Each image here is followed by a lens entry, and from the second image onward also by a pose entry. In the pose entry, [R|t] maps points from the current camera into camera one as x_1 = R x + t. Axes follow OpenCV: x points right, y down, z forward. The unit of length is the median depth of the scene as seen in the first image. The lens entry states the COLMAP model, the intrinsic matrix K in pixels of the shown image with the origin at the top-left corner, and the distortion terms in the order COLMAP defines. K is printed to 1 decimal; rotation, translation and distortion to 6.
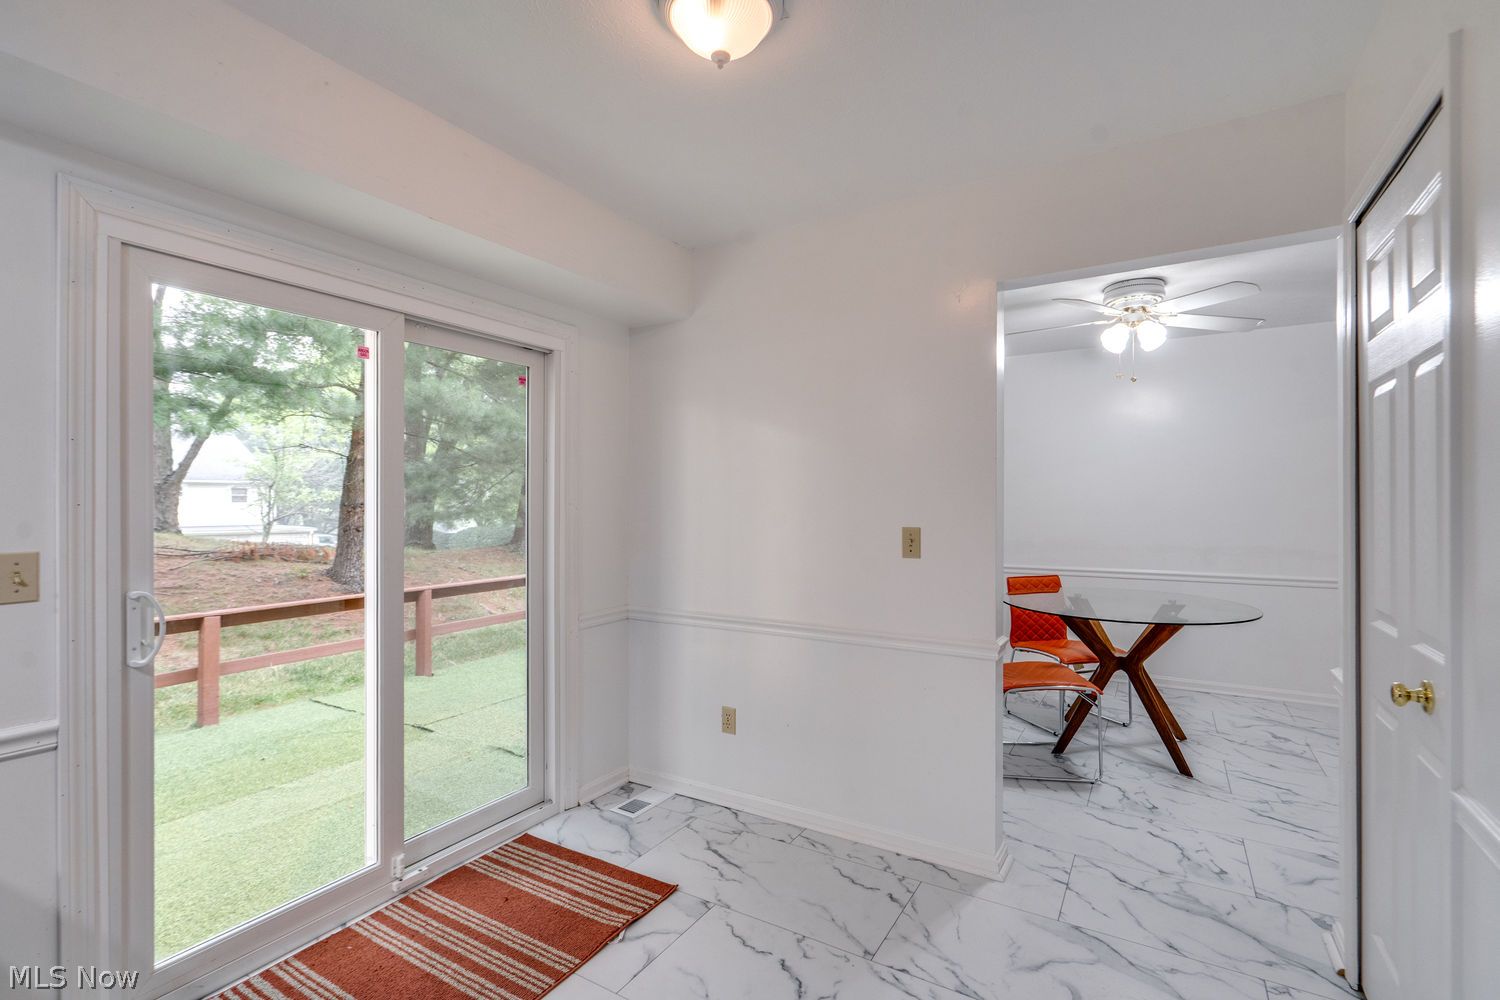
lens RADIAL K [[700.0, 0, 763.7], [0, 700.0, 496.1], [0, 0, 1]] dist [-0.003462, 0.003054]
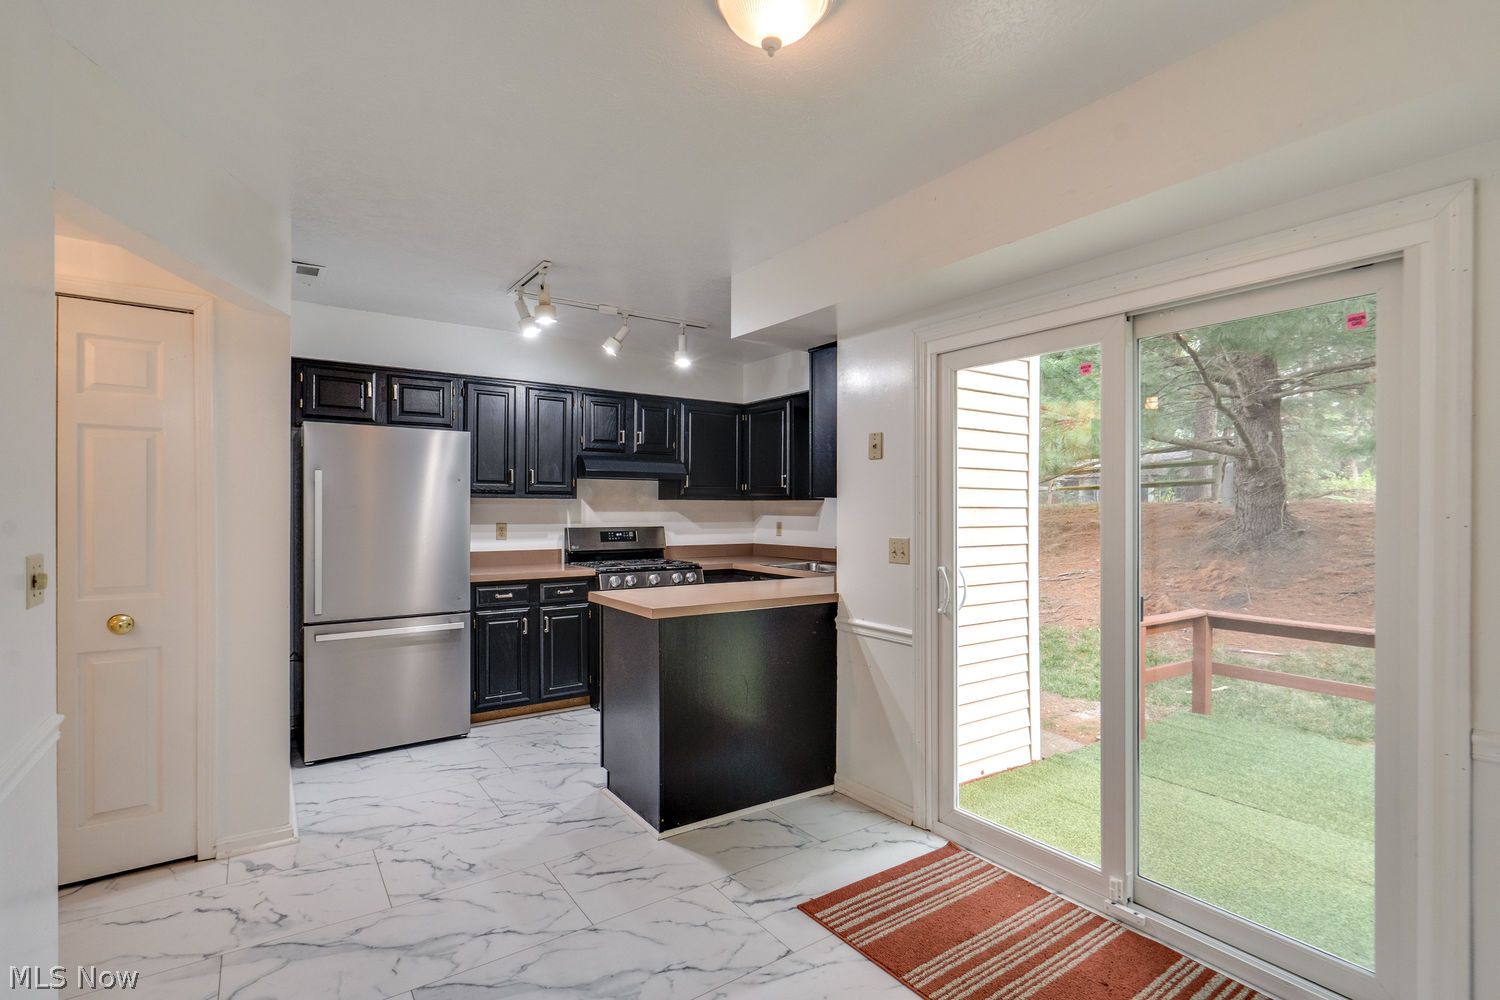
lens RADIAL K [[700.0, 0, 731.9], [0, 700.0, 515.2], [0, 0, 1]] dist [-0.003462, 0.003054]
pose [[-0.441137, 0.006635, -0.897415, 0.540628], [0.006443, 0.999970, 0.004227, 0.004494], [0.897417, -0.003917, -0.441166, 0.896659]]
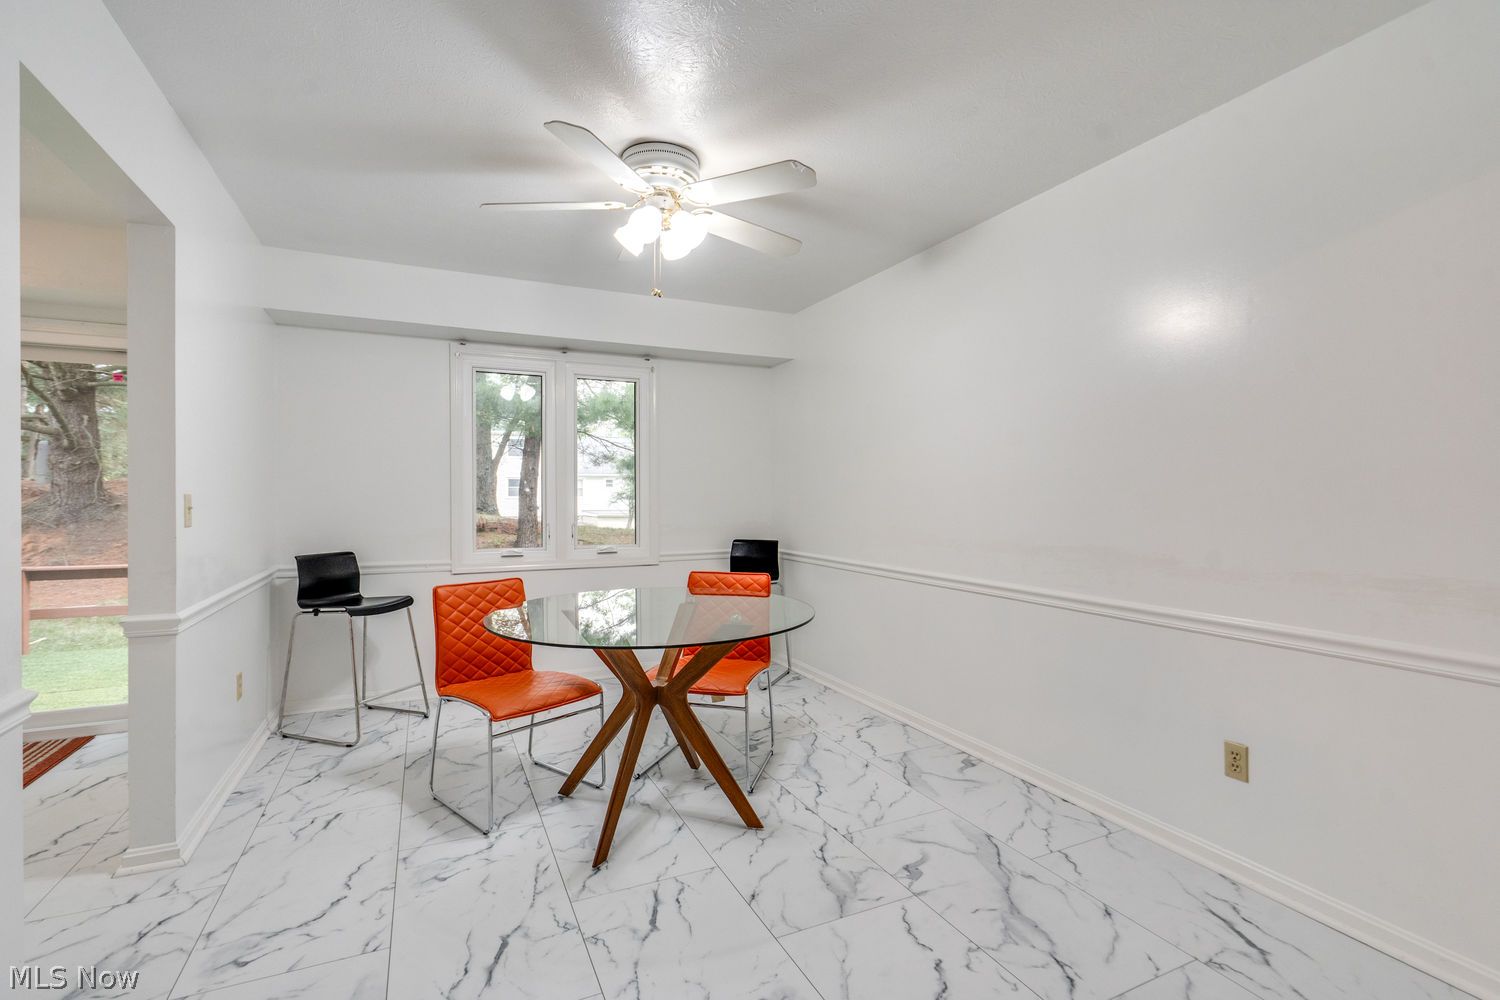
lens RADIAL K [[700.0, 0, 760.0], [0, 700.0, 501.7], [0, 0, 1]] dist [-0.003462, 0.003054]
pose [[0.818965, 0.006155, -0.573810, 1.523362], [0.004540, 0.999842, 0.017205, 0.048030], [0.573825, -0.016695, 0.818807, 0.728899]]
